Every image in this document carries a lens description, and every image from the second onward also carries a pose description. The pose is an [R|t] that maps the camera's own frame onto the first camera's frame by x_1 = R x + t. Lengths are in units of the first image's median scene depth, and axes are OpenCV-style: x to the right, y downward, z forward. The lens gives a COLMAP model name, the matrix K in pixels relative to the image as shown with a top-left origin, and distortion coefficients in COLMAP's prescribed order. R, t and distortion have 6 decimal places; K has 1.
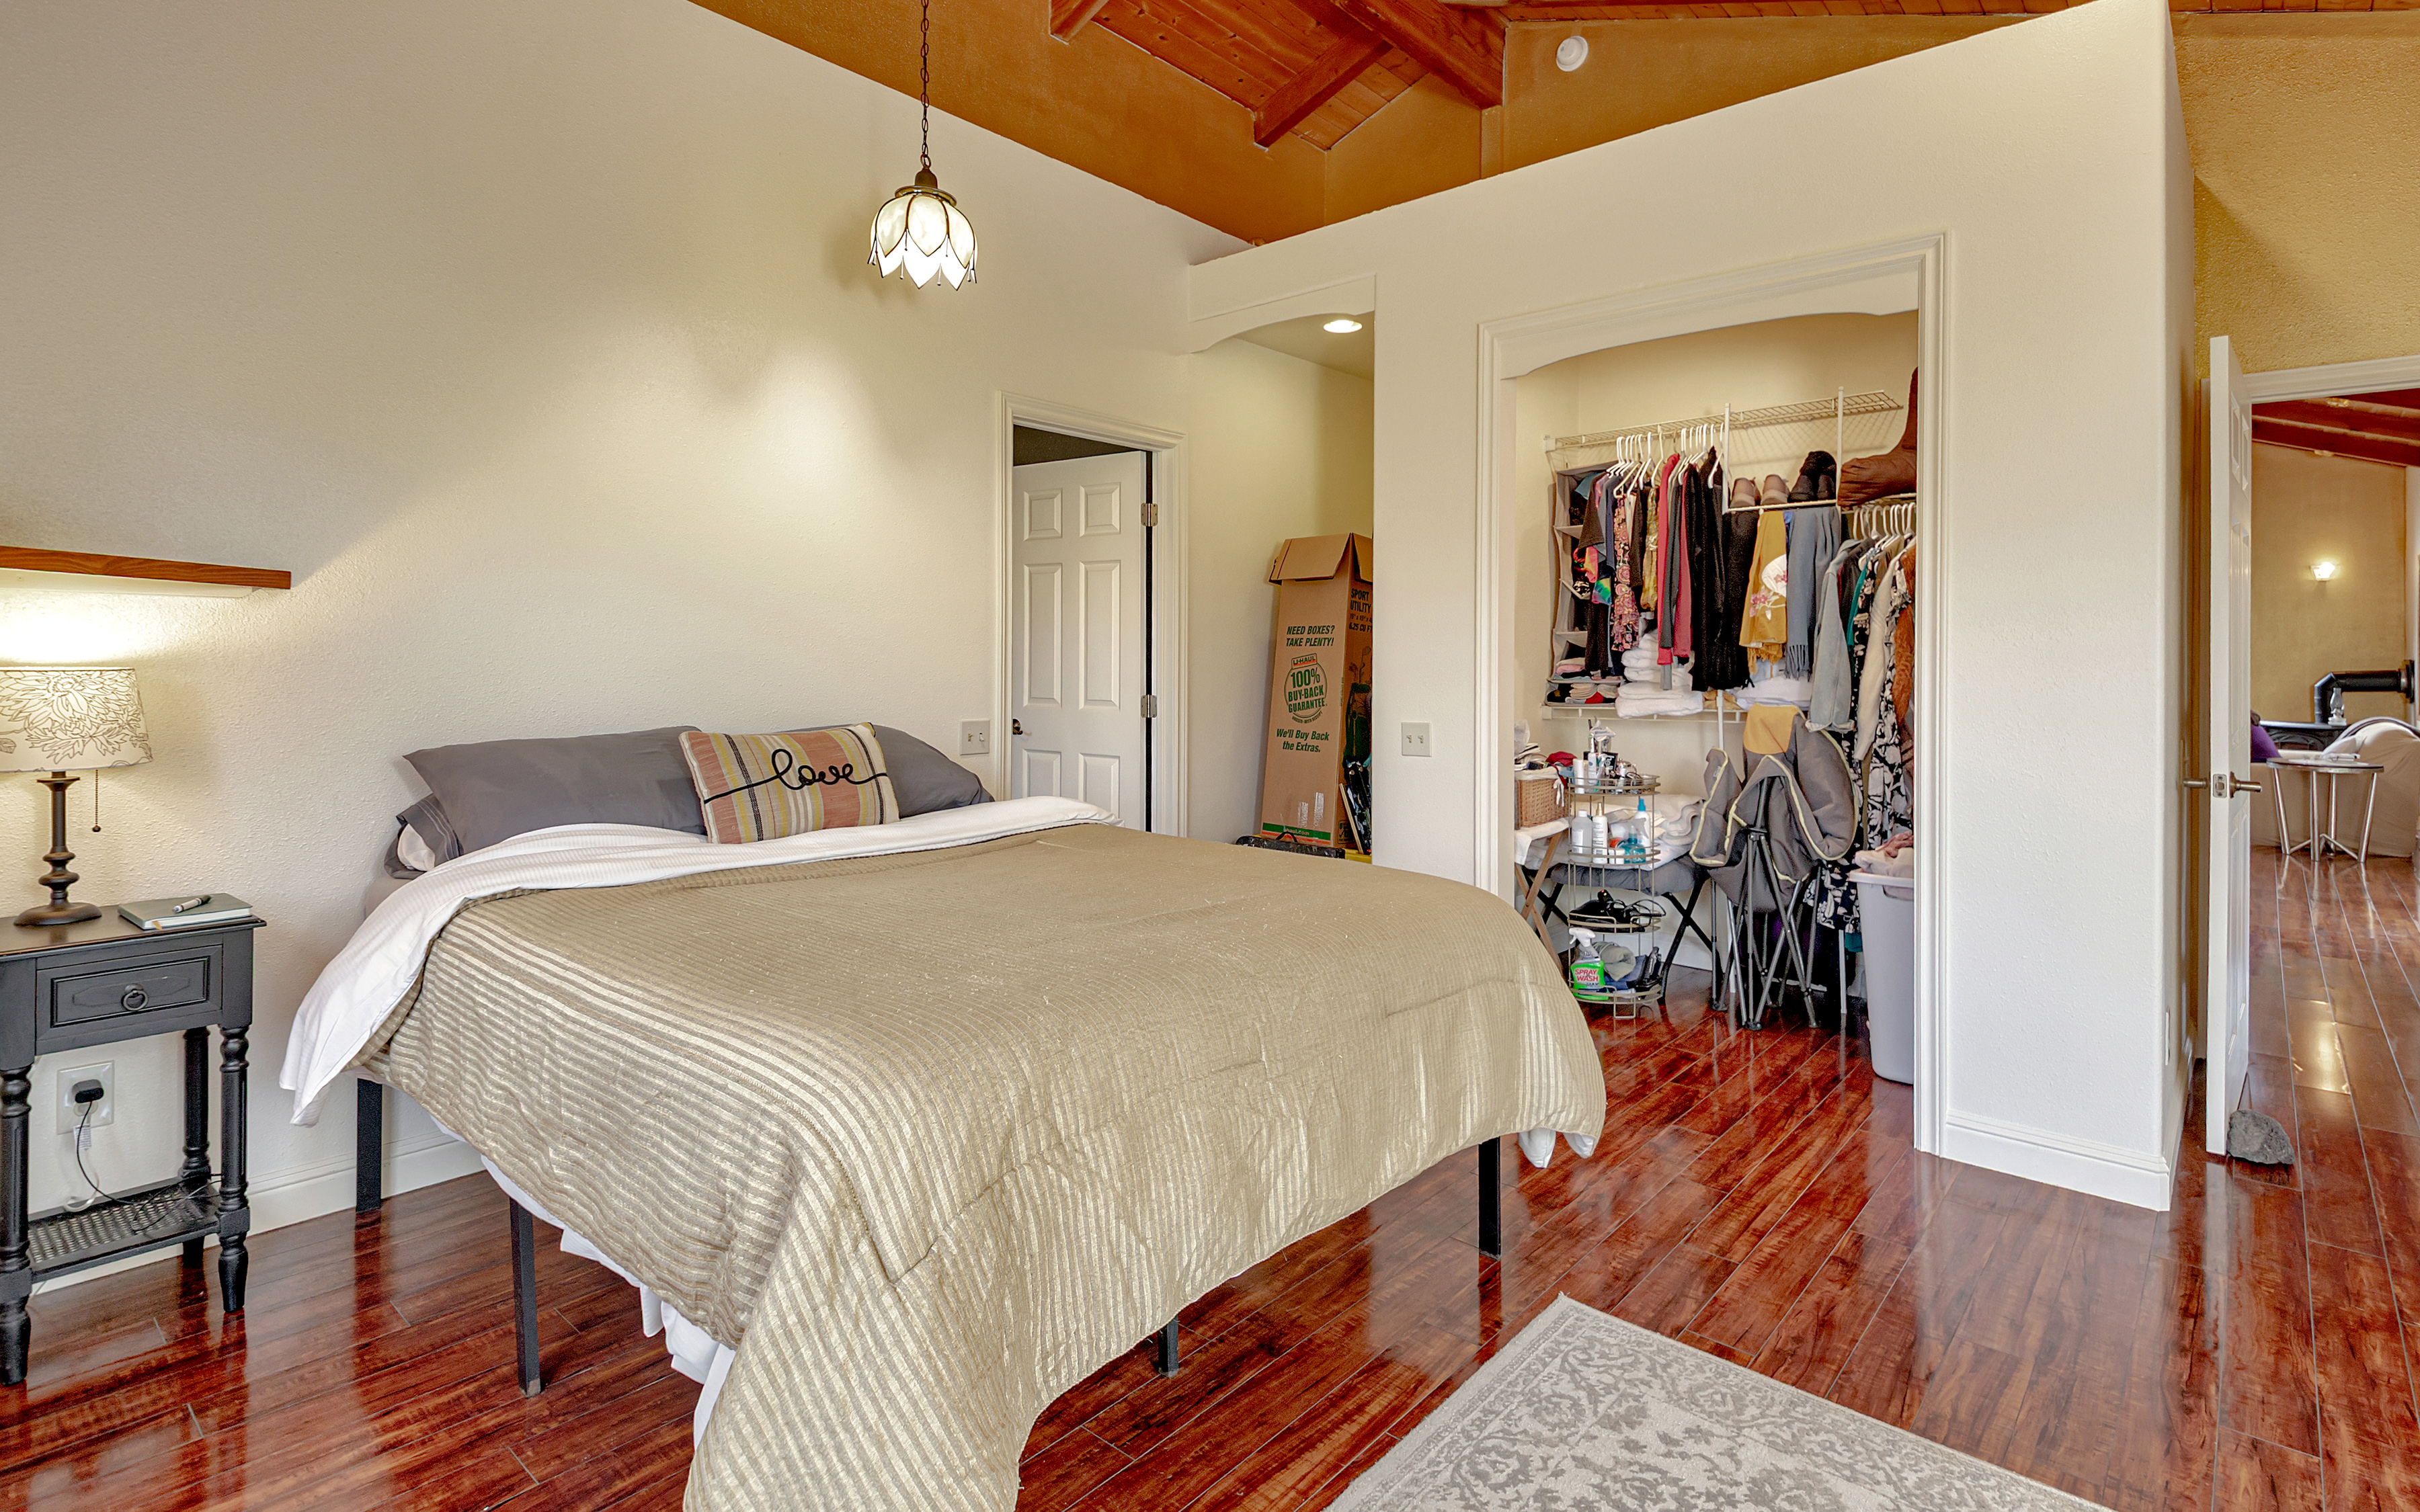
lens RADIAL K [[1173.9, 0, 1262.1], [0, 1173.9, 669.0], [0, 0, 1]] dist [0.015597, -0.000553]
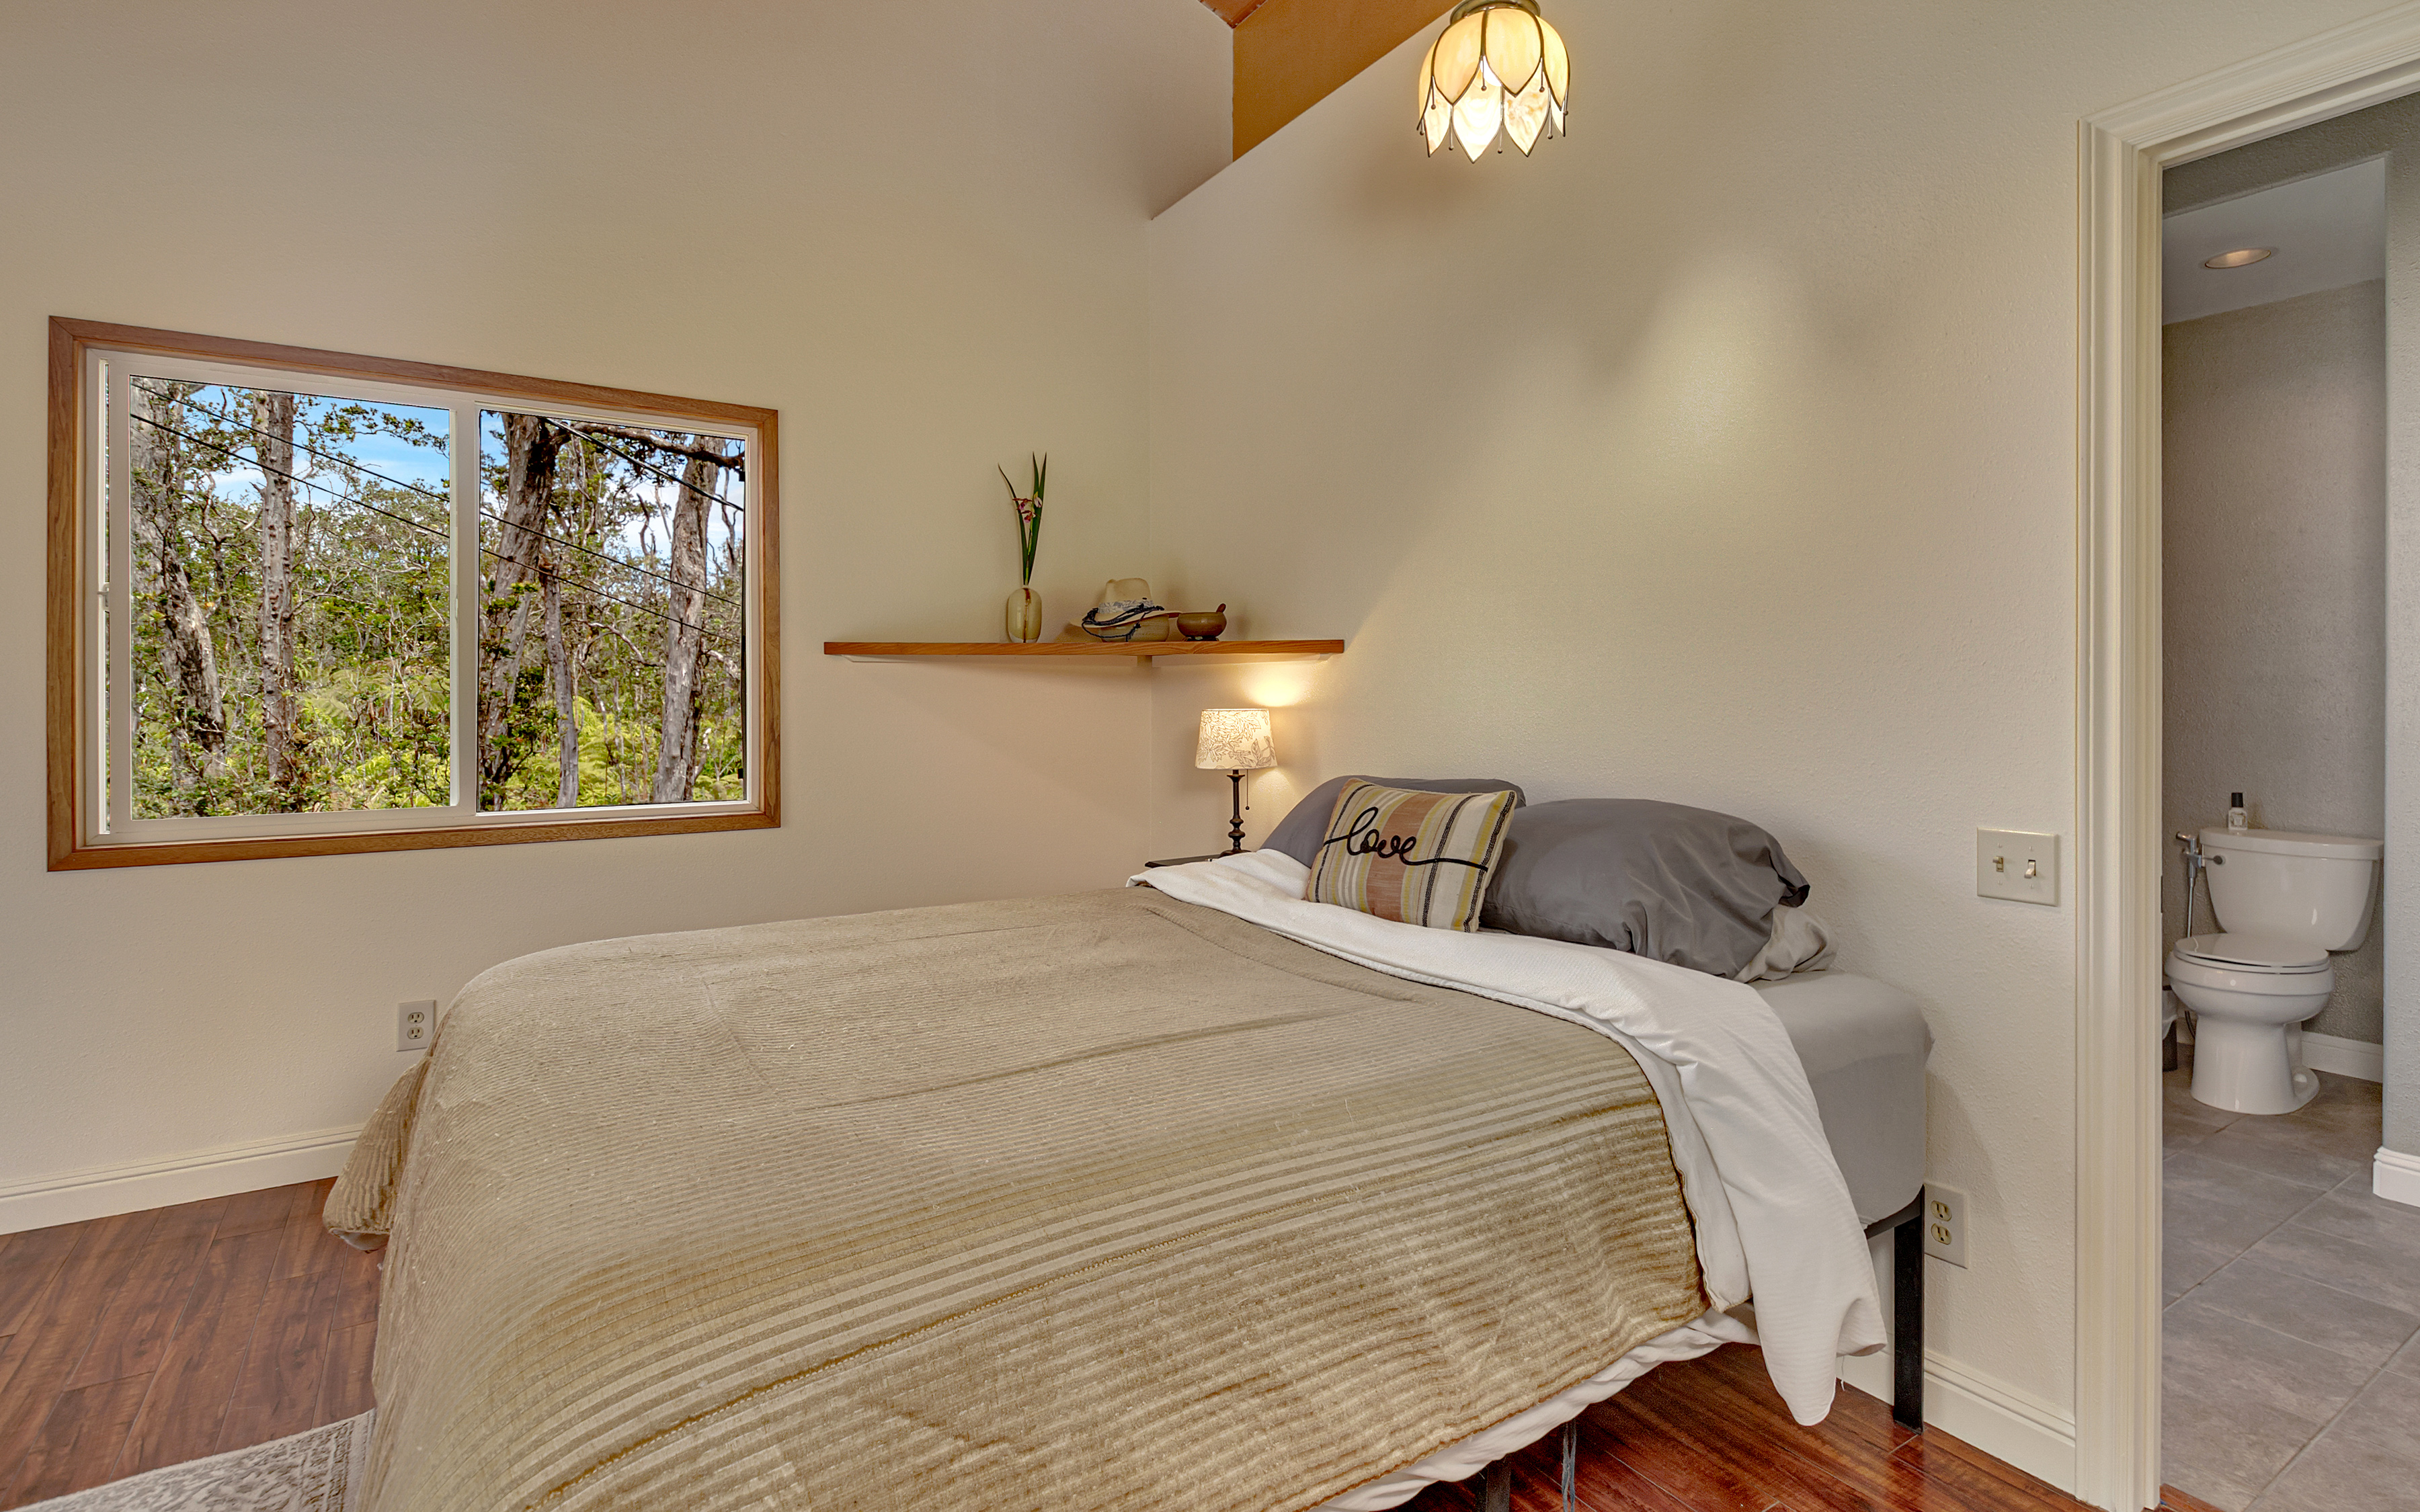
lens RADIAL K [[1173.9, 0, 1262.1], [0, 1173.9, 669.0], [0, 0, 1]] dist [0.015597, -0.000553]
pose [[-0.283554, -0.029468, -0.958503, 0.489243], [-0.011446, 0.999561, -0.027344, -0.010387], [0.958888, 0.003217, -0.283767, 1.270709]]
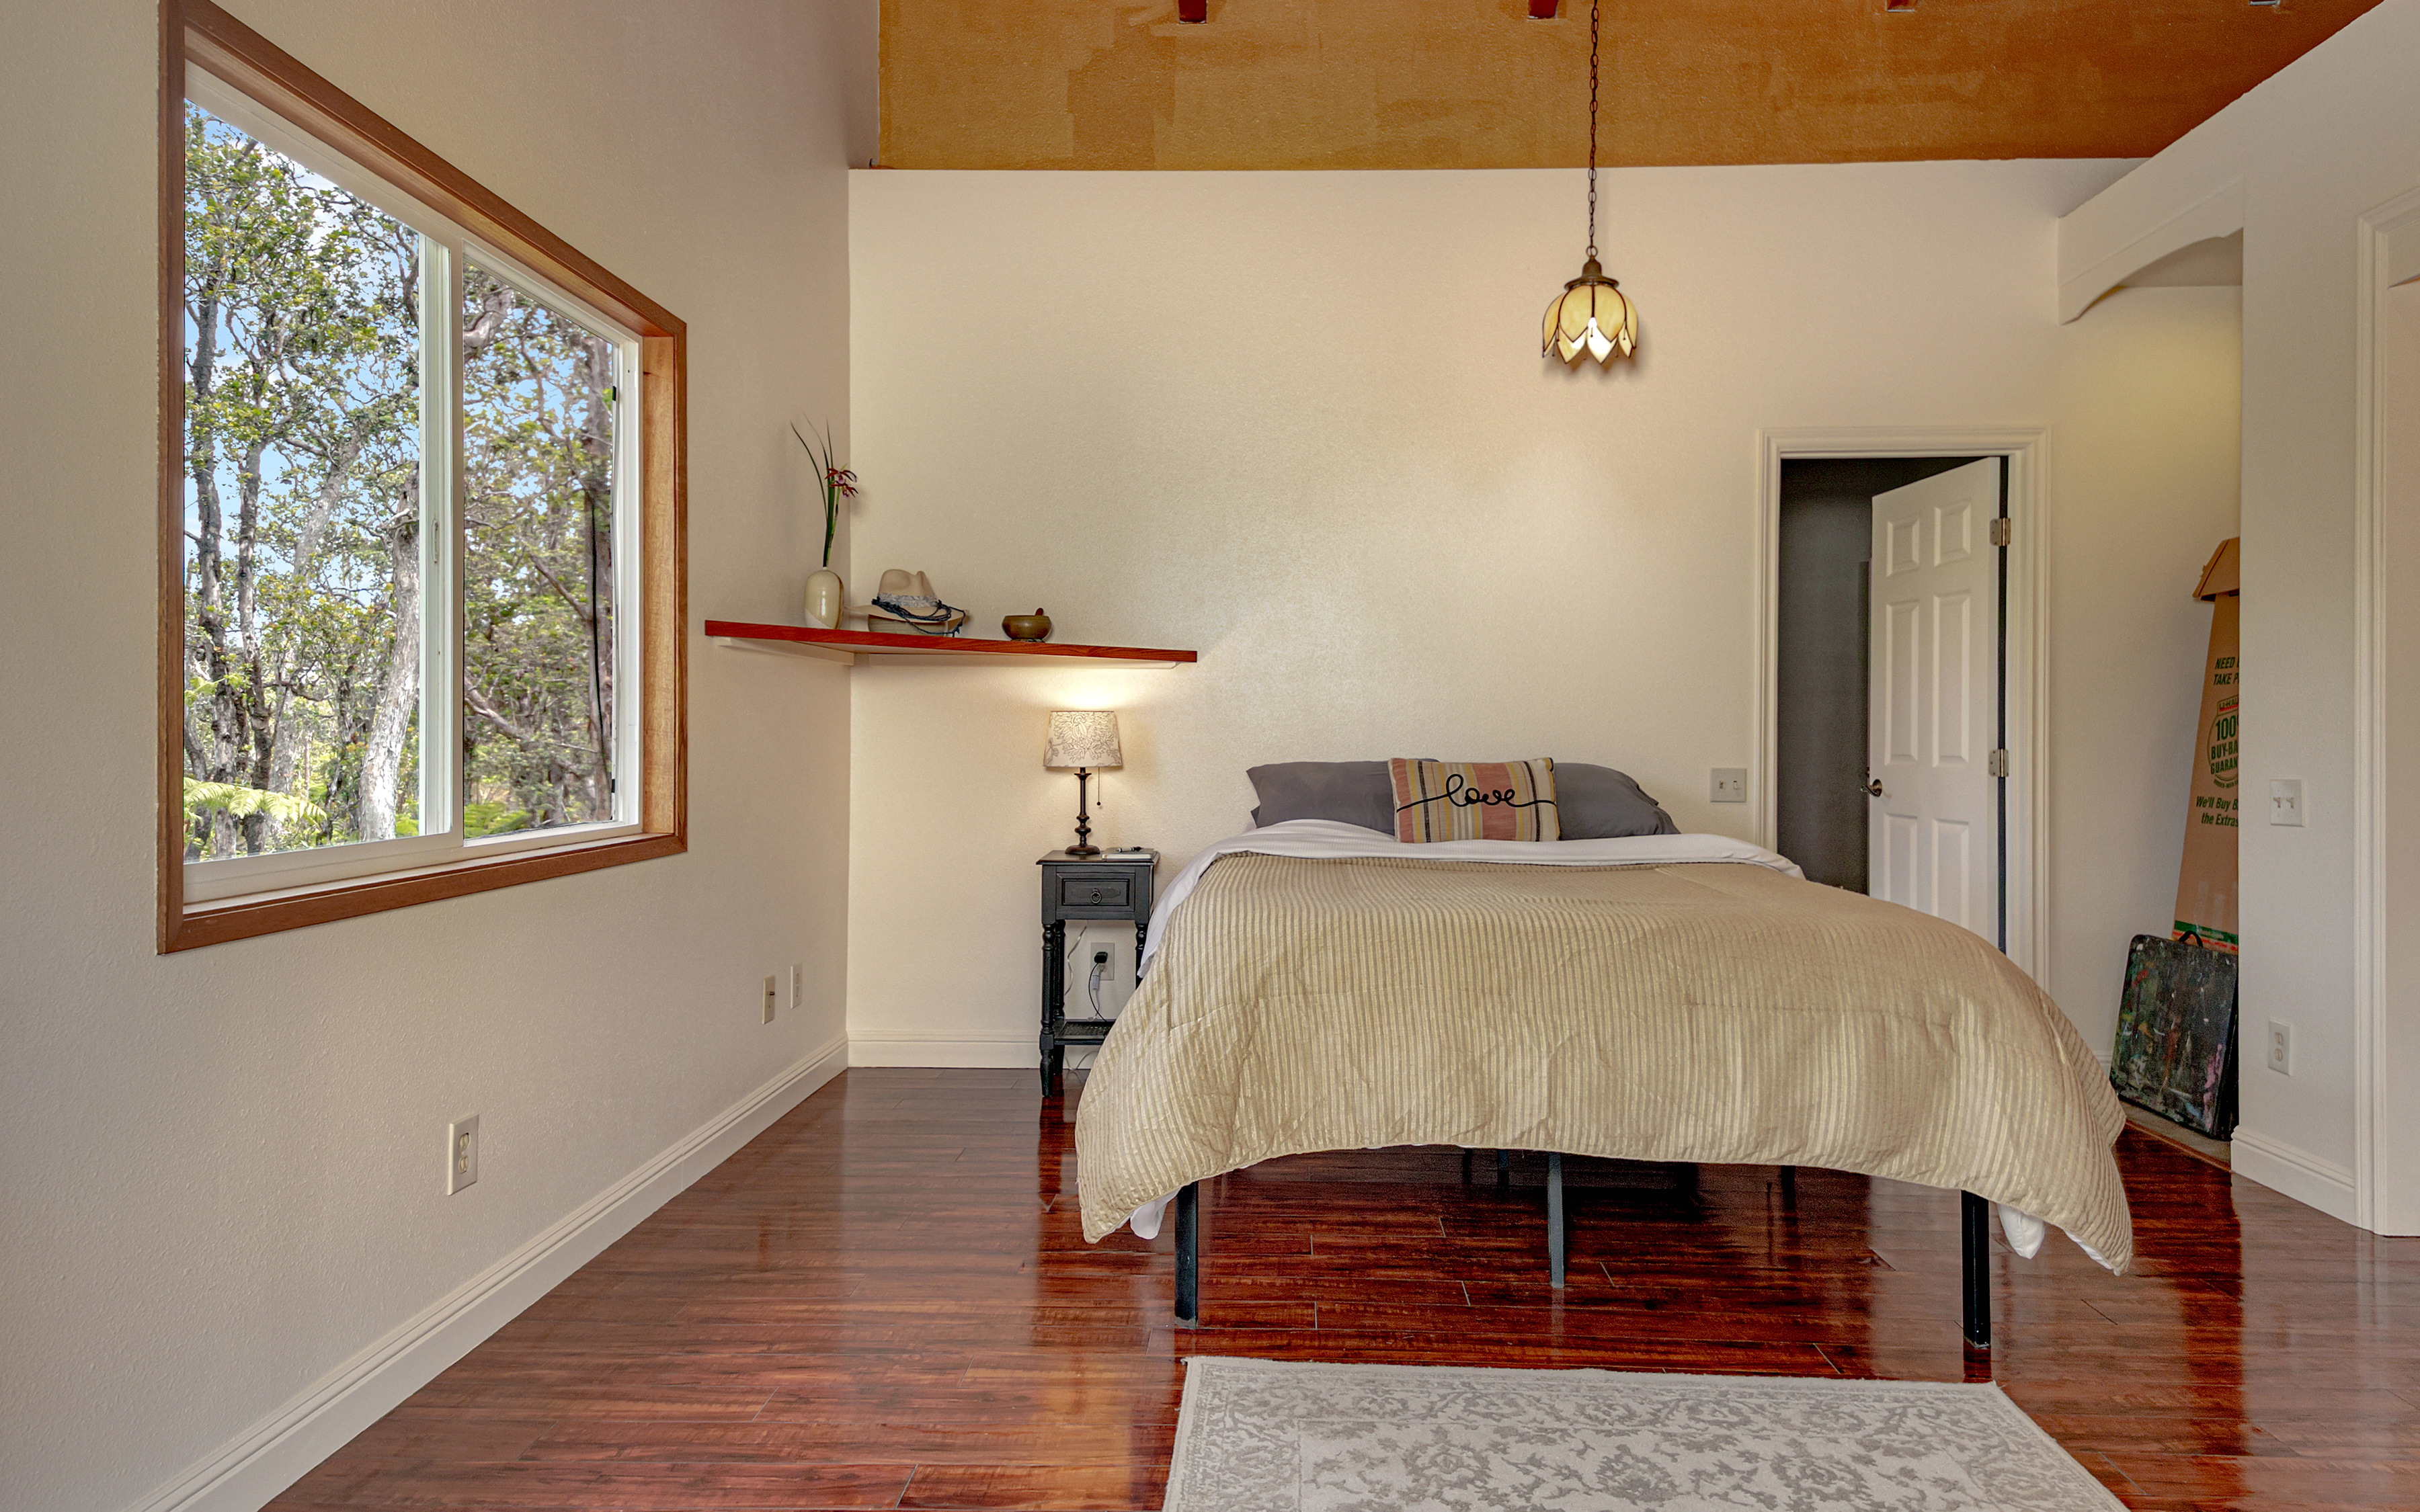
lens RADIAL K [[1429.0, 0, 1230.8], [0, 1429.0, 739.4], [0, 0, 1]] dist [0.041184, -0.003921]
pose [[0.615547, -0.004082, -0.788089, 0.685212], [-0.004850, 0.999948, -0.008967, 0.050462], [0.788085, 0.009341, 0.615496, -0.120638]]
